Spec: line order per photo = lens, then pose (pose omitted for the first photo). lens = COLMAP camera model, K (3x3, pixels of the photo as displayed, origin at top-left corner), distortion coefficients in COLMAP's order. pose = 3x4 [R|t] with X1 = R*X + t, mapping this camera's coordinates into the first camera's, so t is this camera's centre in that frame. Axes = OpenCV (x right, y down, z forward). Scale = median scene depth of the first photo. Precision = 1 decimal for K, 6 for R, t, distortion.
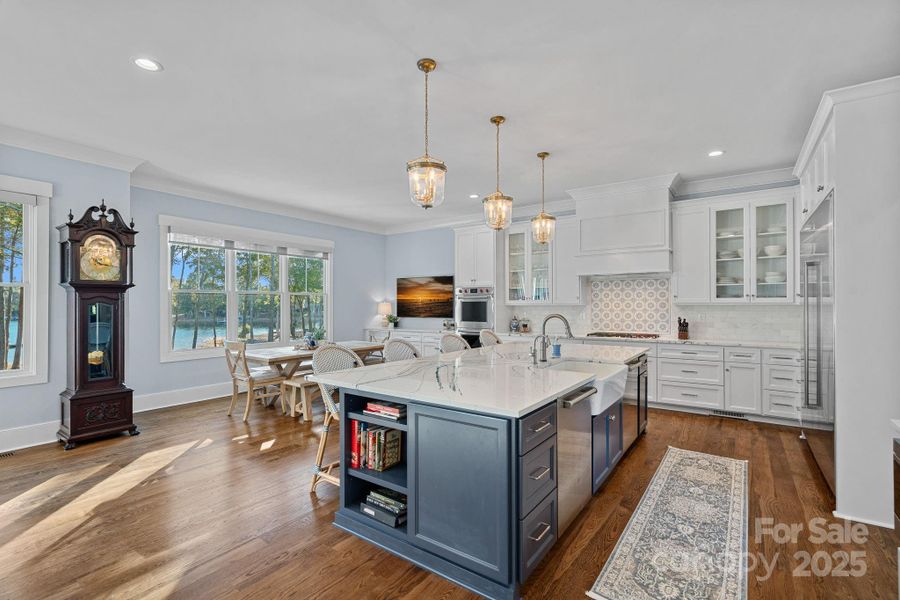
lens RADIAL K [[409.4, 0, 455.0], [0, 409.4, 301.0], [0, 0, 1]] dist [0.000226, -0.000278]
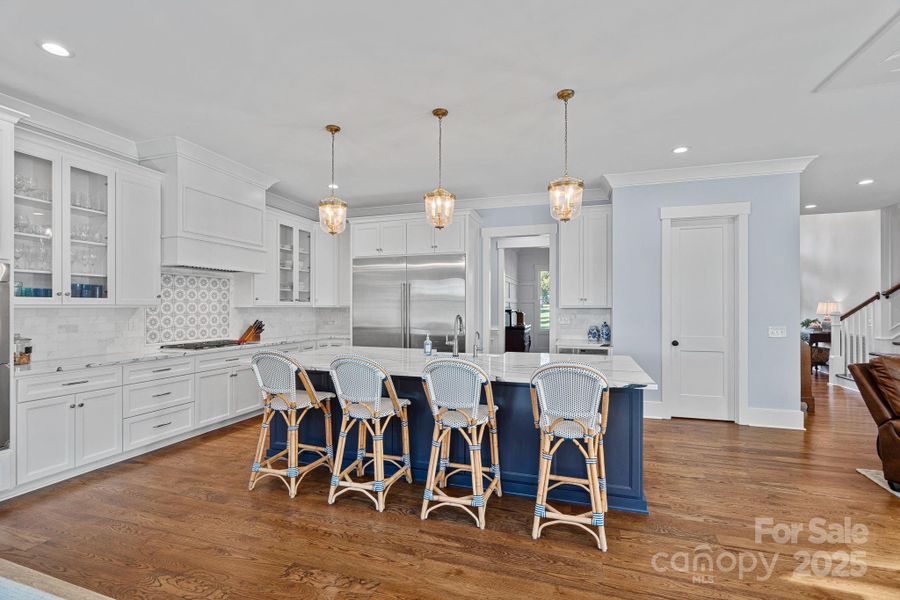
lens RADIAL K [[404.4, 0, 451.6], [0, 404.4, 303.2], [0, 0, 1]] dist [-0.001190, 0.000111]
pose [[-0.291713, 0.012035, 0.956430, -0.635719], [-0.009591, 0.999834, -0.015507, 0.011965], [-0.956458, -0.013697, -0.291549, 0.988522]]
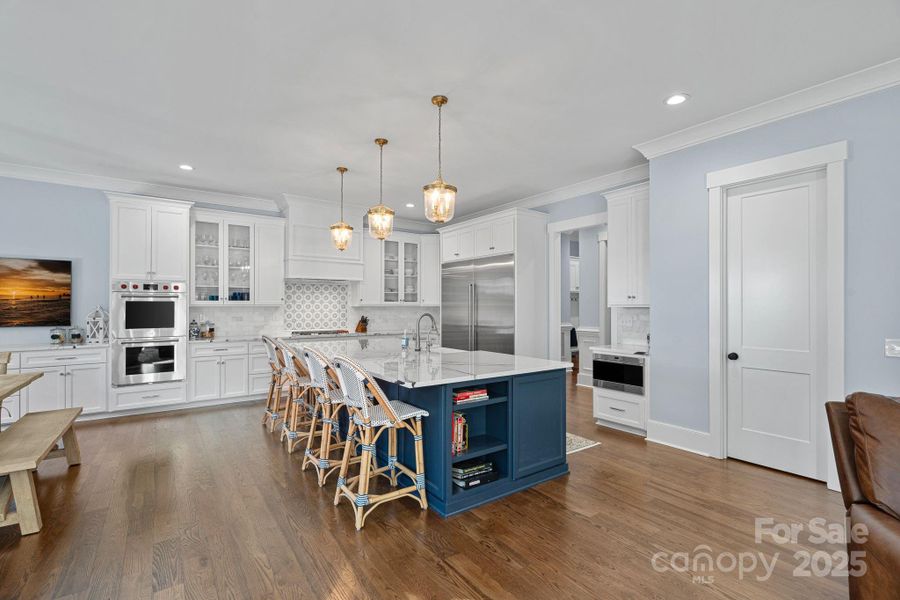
lens RADIAL K [[404.4, 0, 451.6], [0, 404.4, 303.2], [0, 0, 1]] dist [-0.001190, 0.000111]
pose [[0.329043, 0.009390, 0.944268, -0.694941], [-0.011664, 0.999915, -0.005879, 0.004044], [-0.944243, -0.009079, 0.329124, 0.359011]]
